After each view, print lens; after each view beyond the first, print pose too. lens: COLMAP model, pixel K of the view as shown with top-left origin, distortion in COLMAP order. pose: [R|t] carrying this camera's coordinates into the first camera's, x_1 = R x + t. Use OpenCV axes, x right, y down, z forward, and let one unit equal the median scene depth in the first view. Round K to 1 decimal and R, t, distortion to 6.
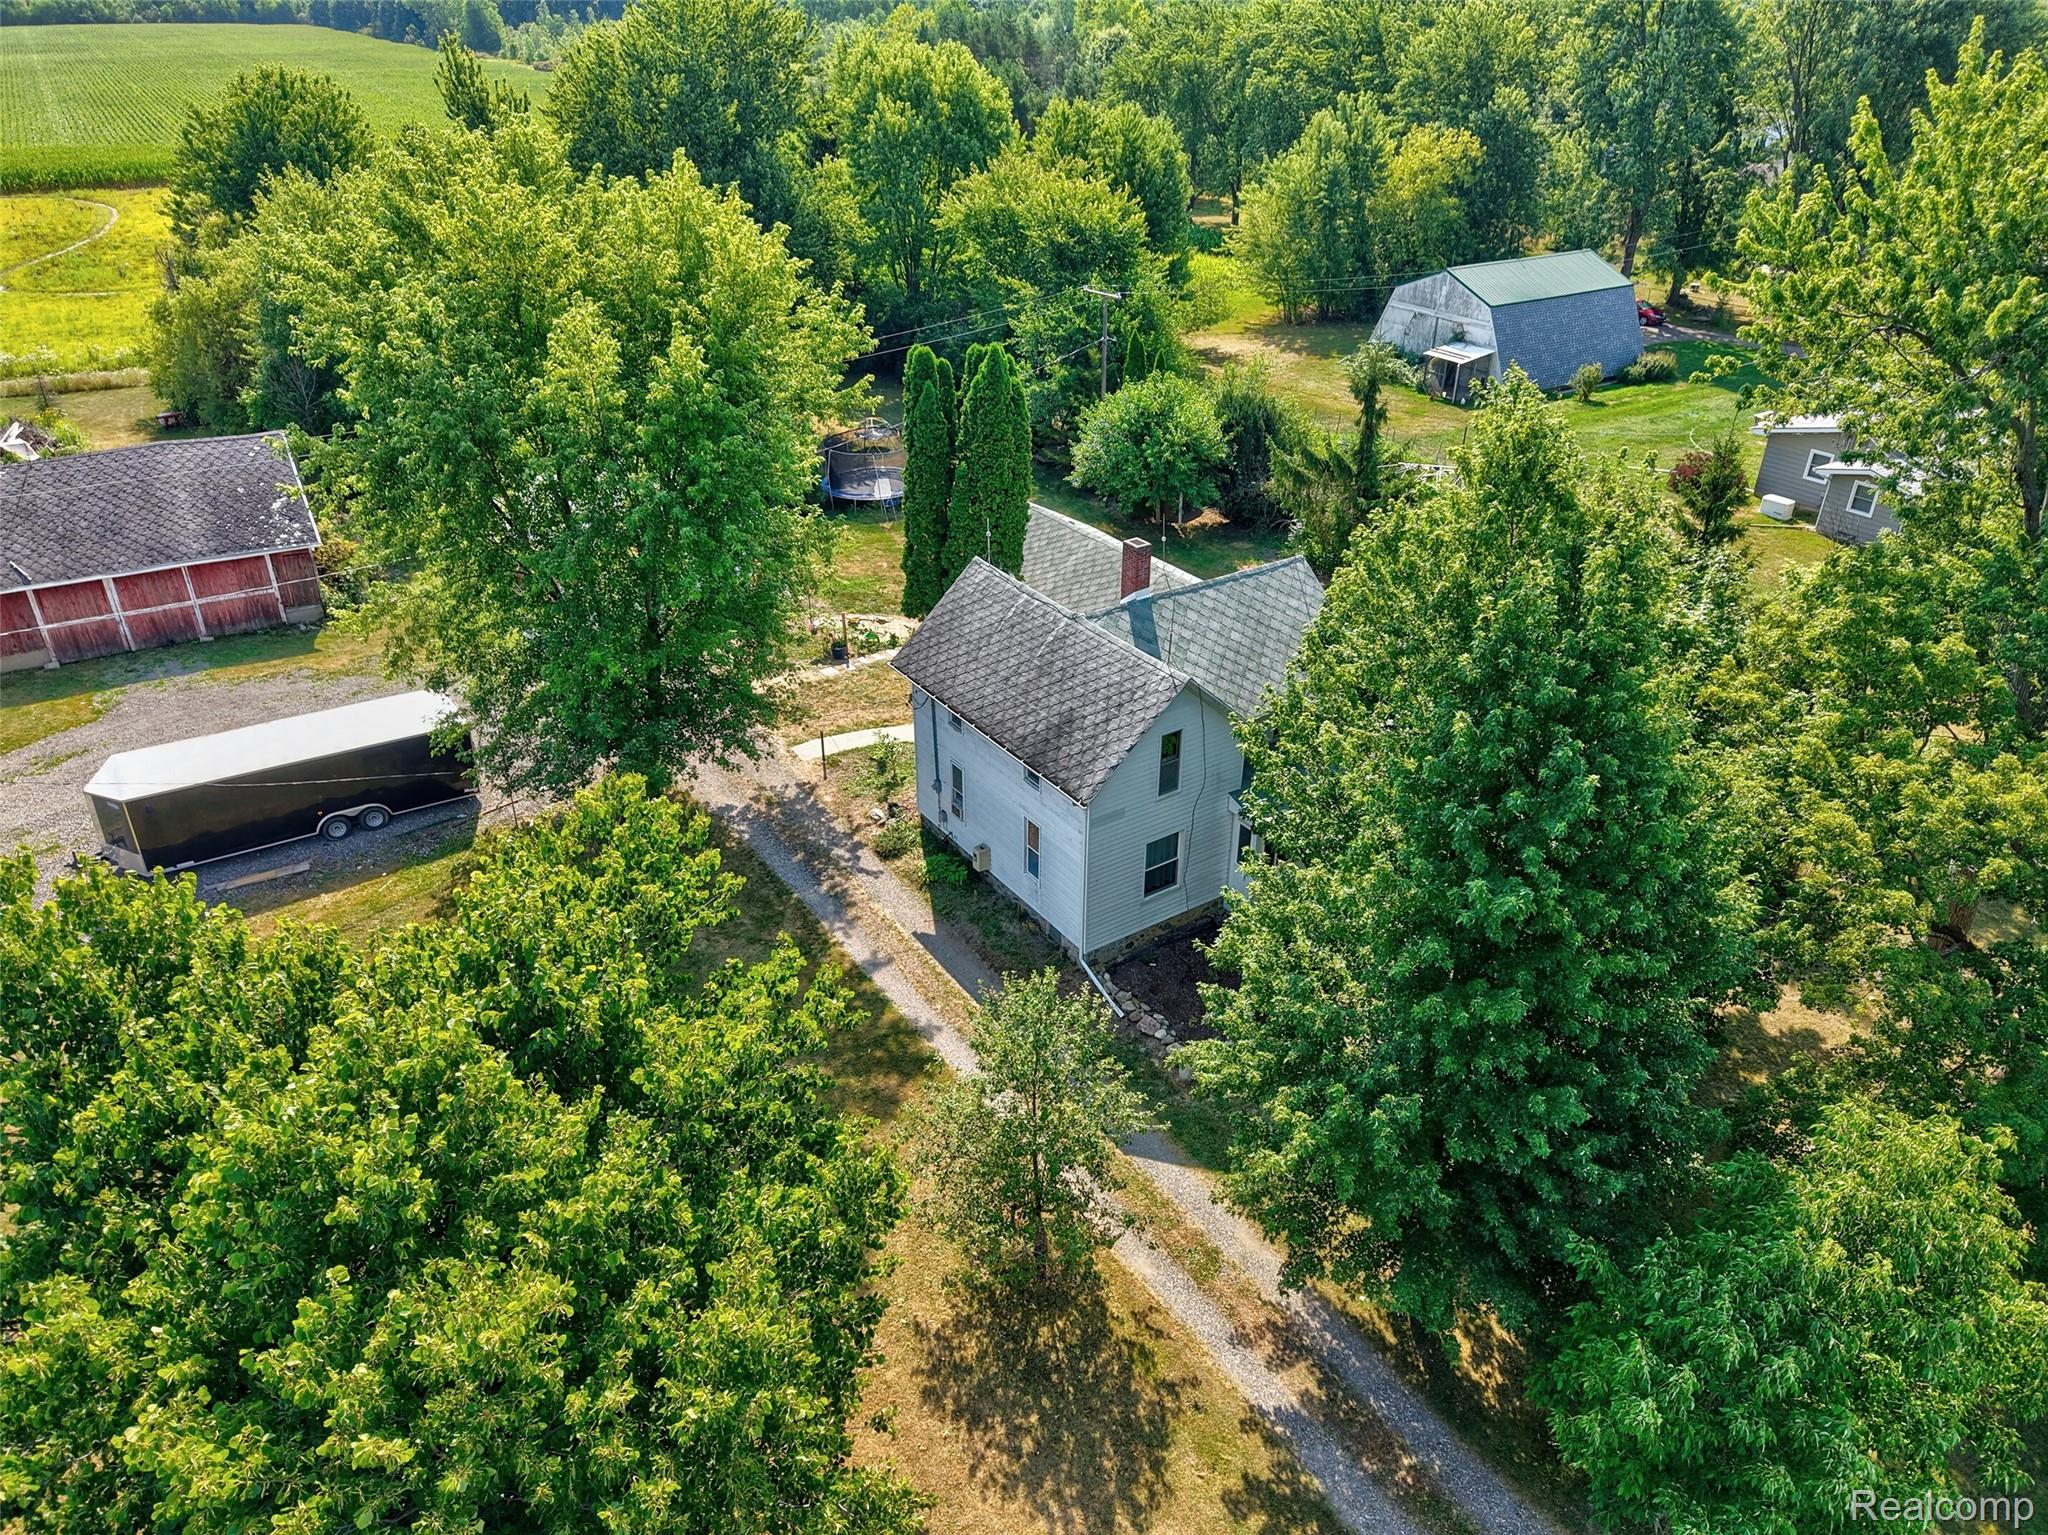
lens RADIAL K [[1366.8, 0, 1024.0], [0, 1366.8, 767.5], [0, 0, 1]] dist [-0.005467, -0.000937]
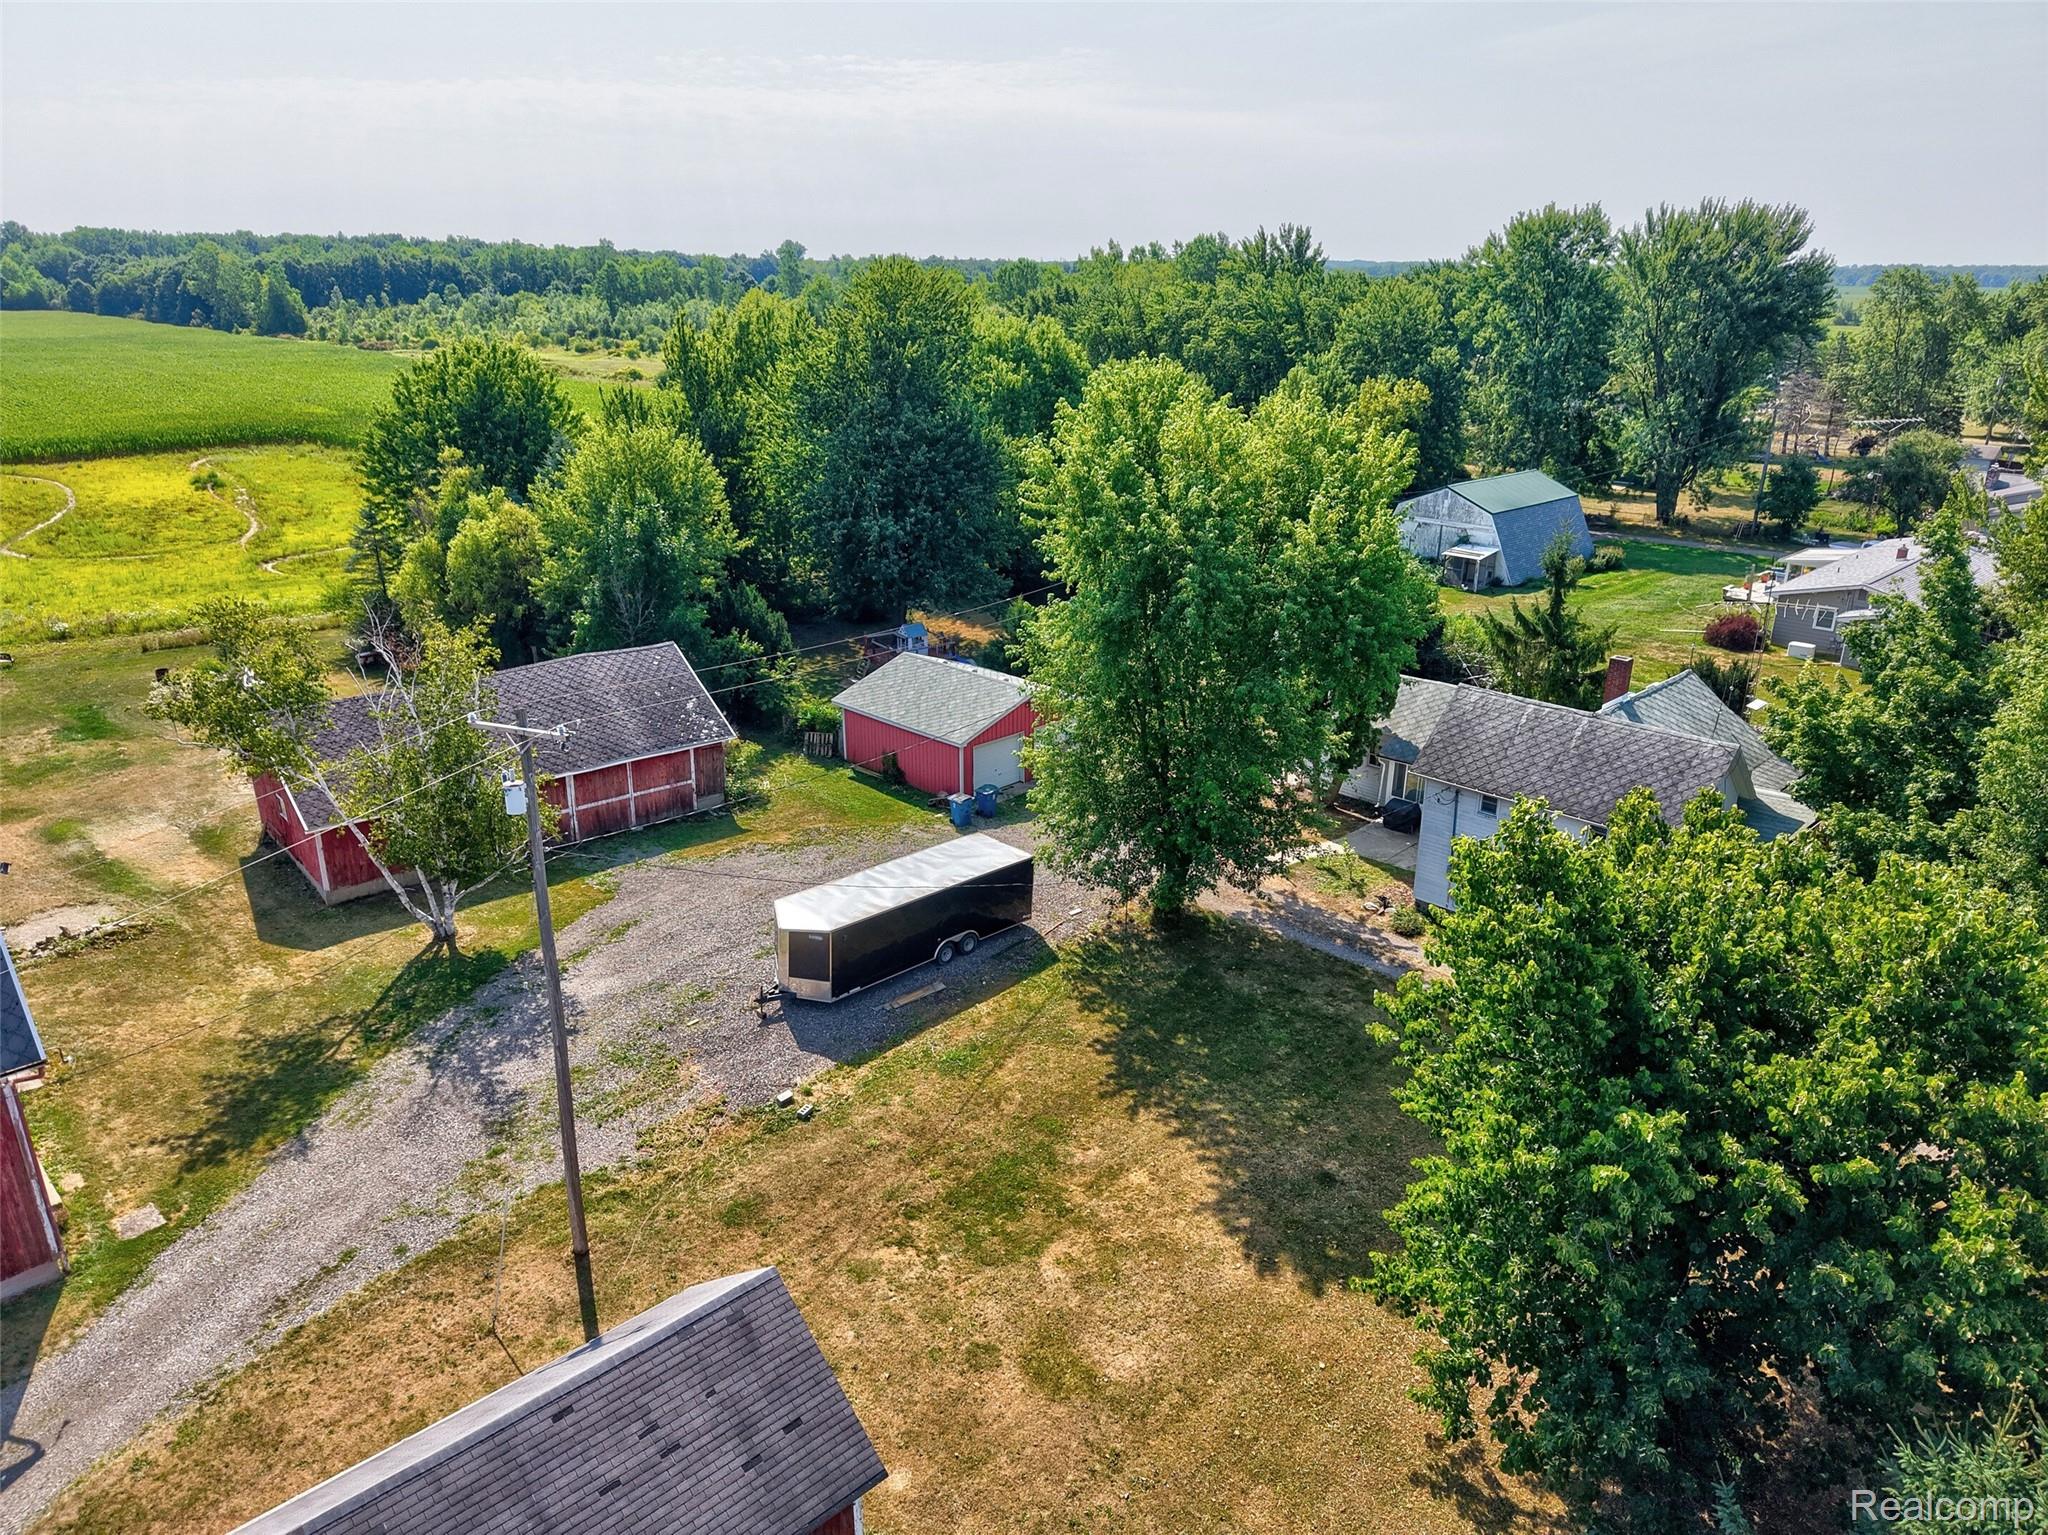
lens RADIAL K [[1370.5, 0, 1020.3], [0, 1370.5, 776.2], [0, 0, 1]] dist [0.004275, -0.002622]
pose [[0.979412, -0.071306, 0.188857, -0.321112], [0.102053, 0.982079, -0.158446, 0.042935], [-0.174175, 0.174458, 0.969138, -0.070979]]
